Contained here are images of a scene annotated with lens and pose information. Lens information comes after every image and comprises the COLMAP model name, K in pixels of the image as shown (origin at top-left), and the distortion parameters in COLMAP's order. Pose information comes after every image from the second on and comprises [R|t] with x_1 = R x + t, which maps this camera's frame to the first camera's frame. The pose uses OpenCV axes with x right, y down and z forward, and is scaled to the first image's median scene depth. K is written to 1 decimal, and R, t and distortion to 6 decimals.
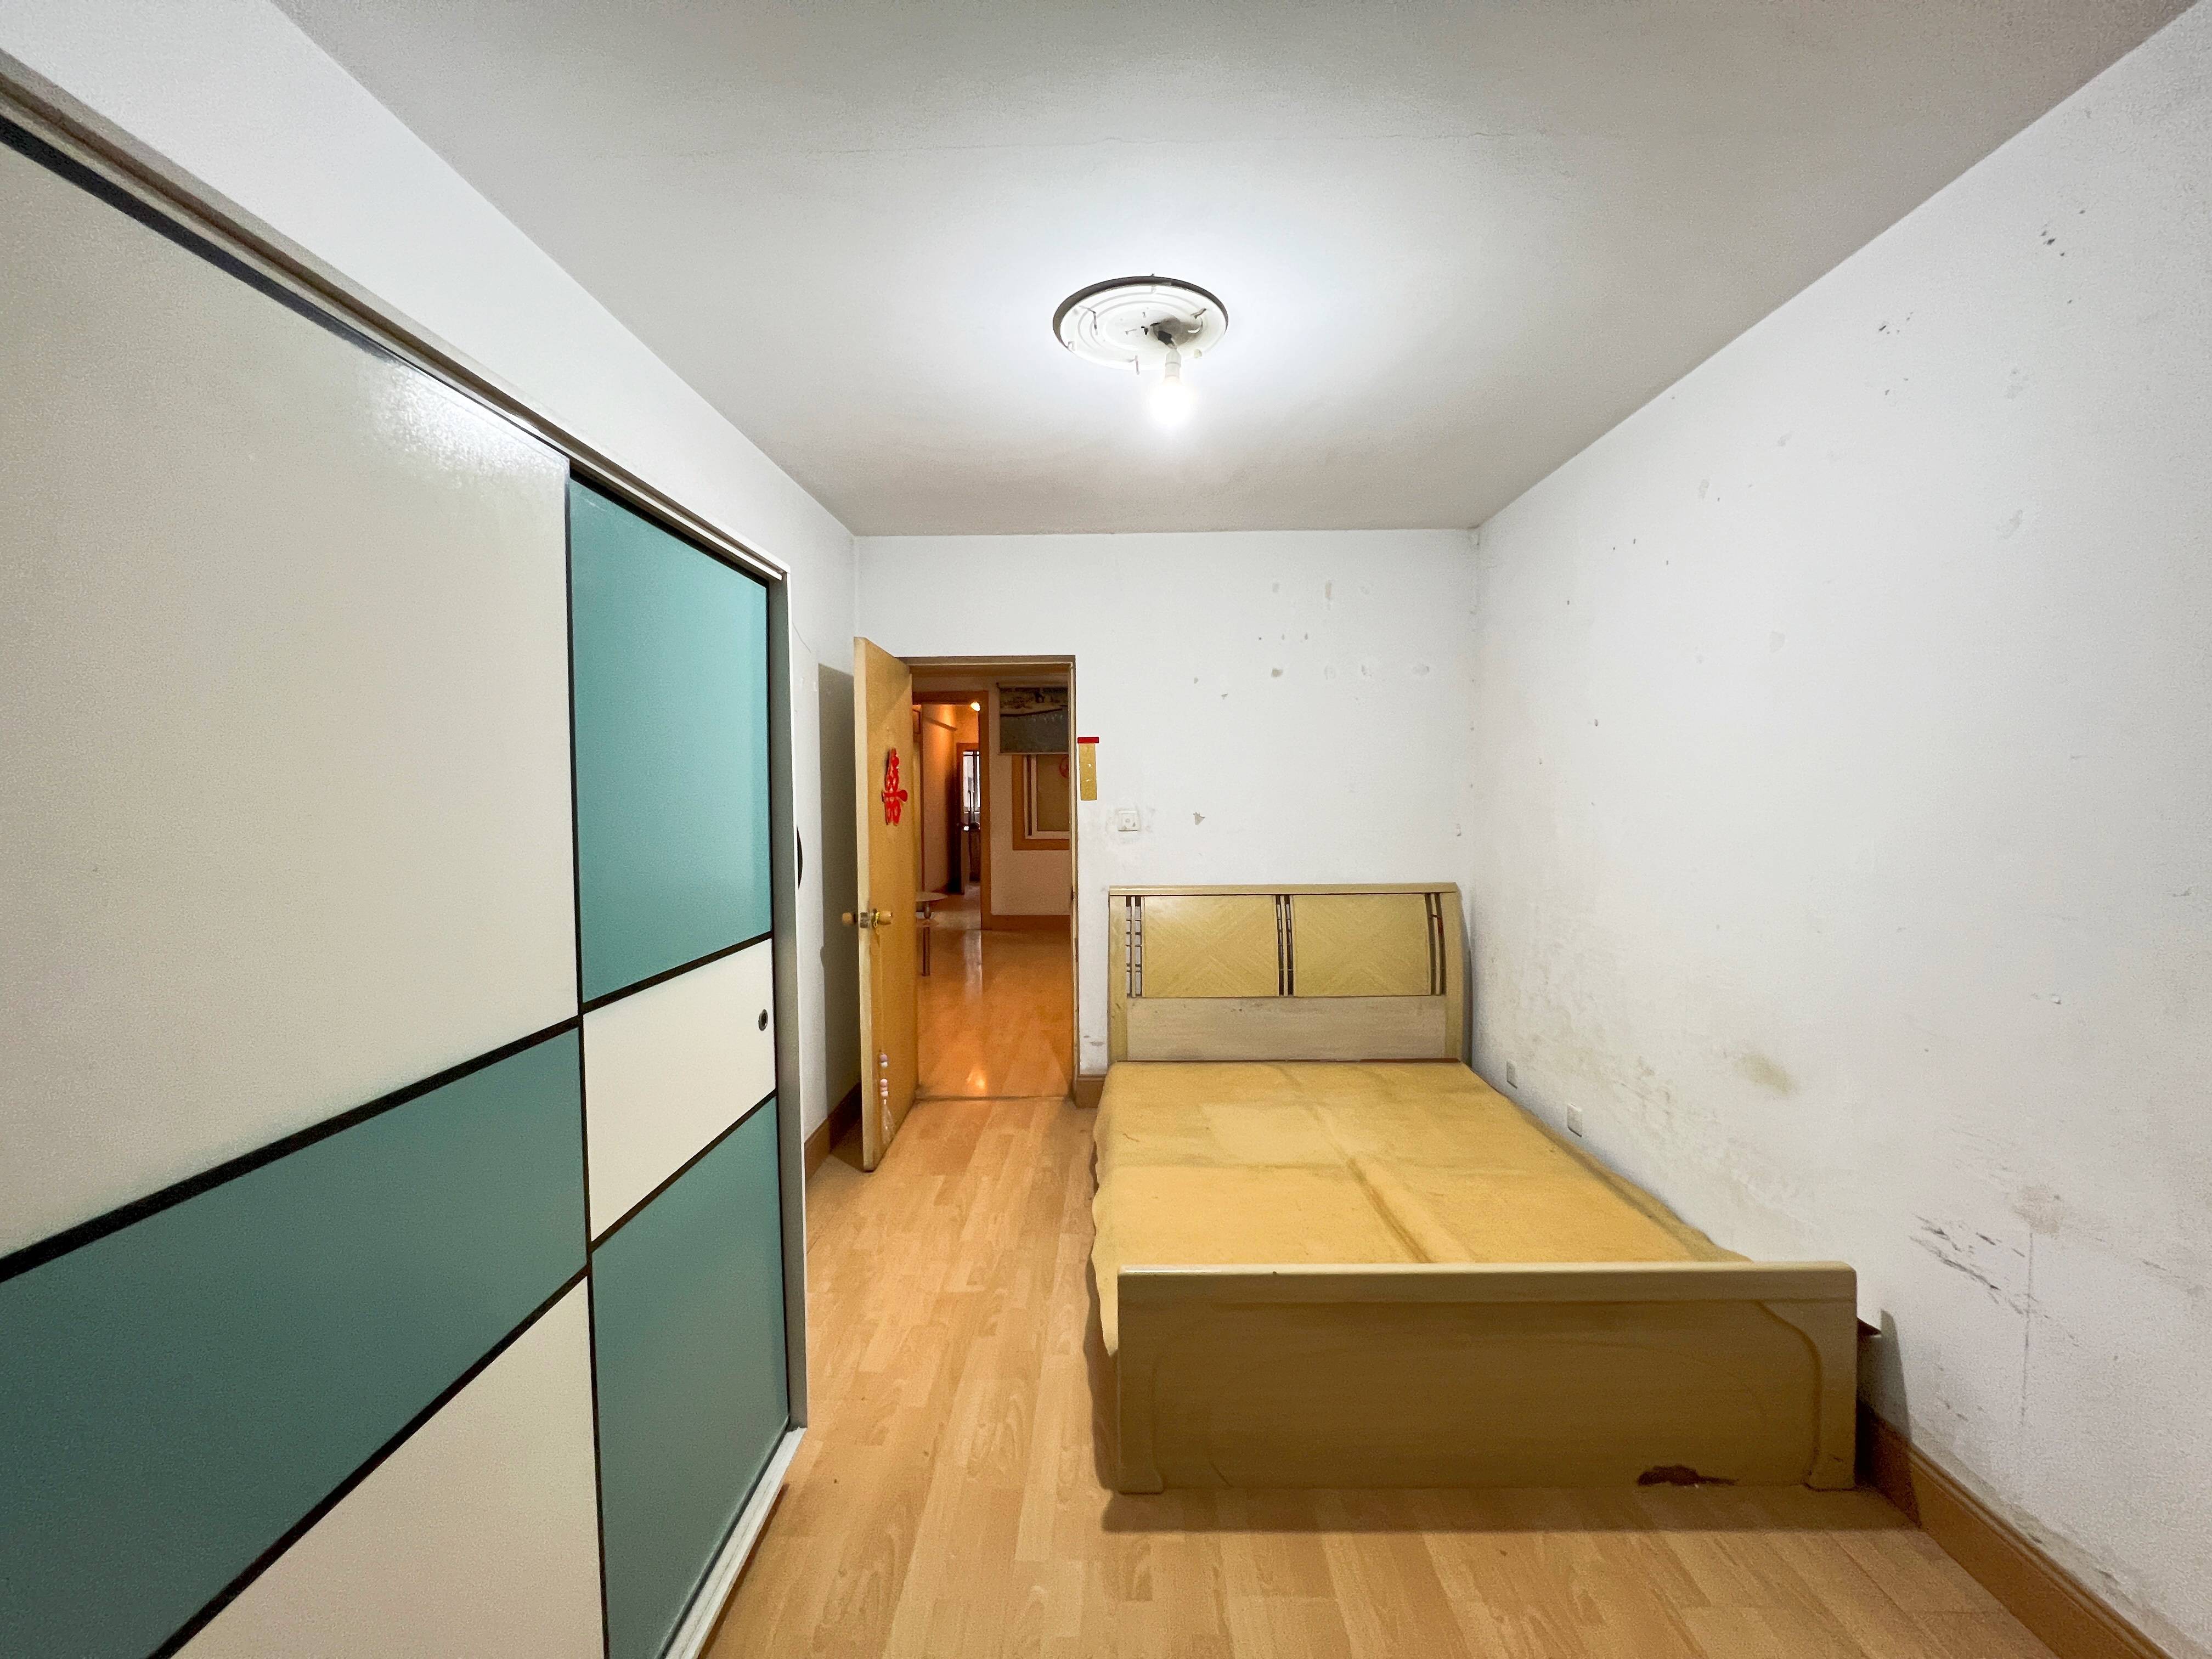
lens RADIAL K [[885.8, 0, 1104.2], [0, 885.8, 827.3], [0, 0, 1]] dist [-0.006580, -0.000043]
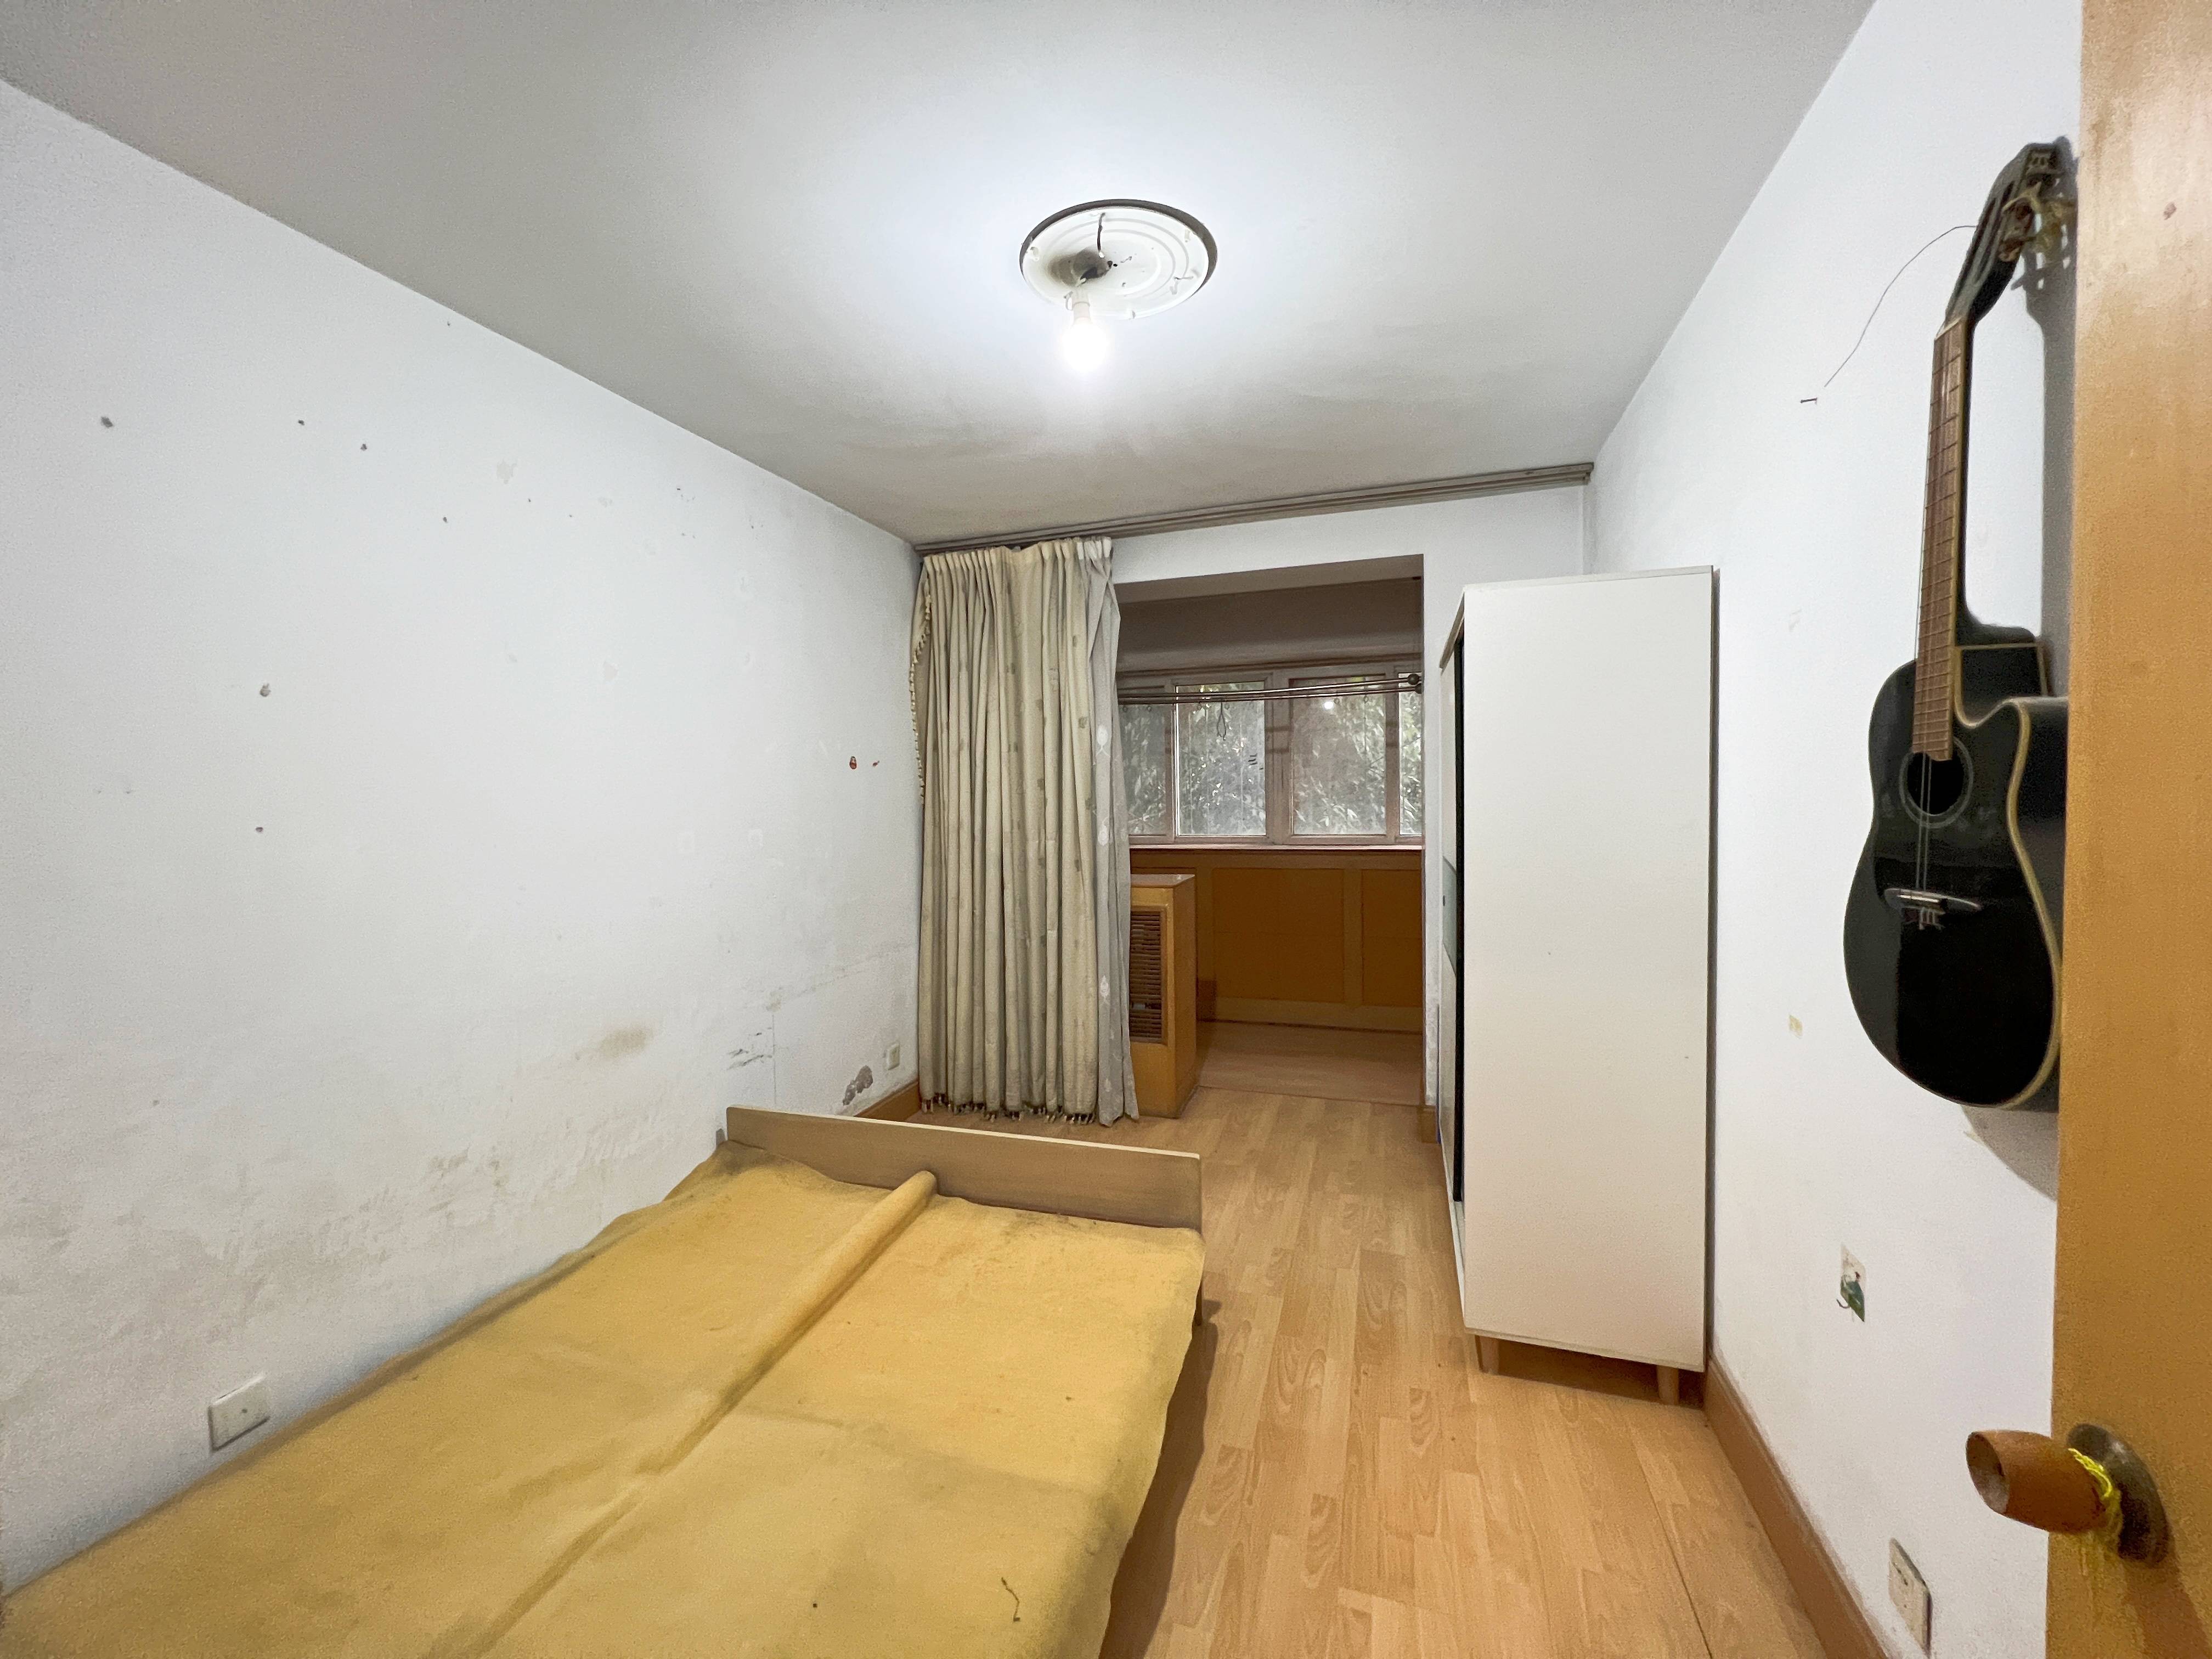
lens RADIAL K [[885.8, 0, 1098.7], [0, 885.8, 819.2], [0, 0, 1]] dist [-0.006580, -0.000043]
pose [[-0.955998, 0.011574, 0.293145, -0.183667], [0.033337, 0.997035, 0.069351, -0.070698], [-0.291473, 0.076072, -0.953549, 1.808056]]
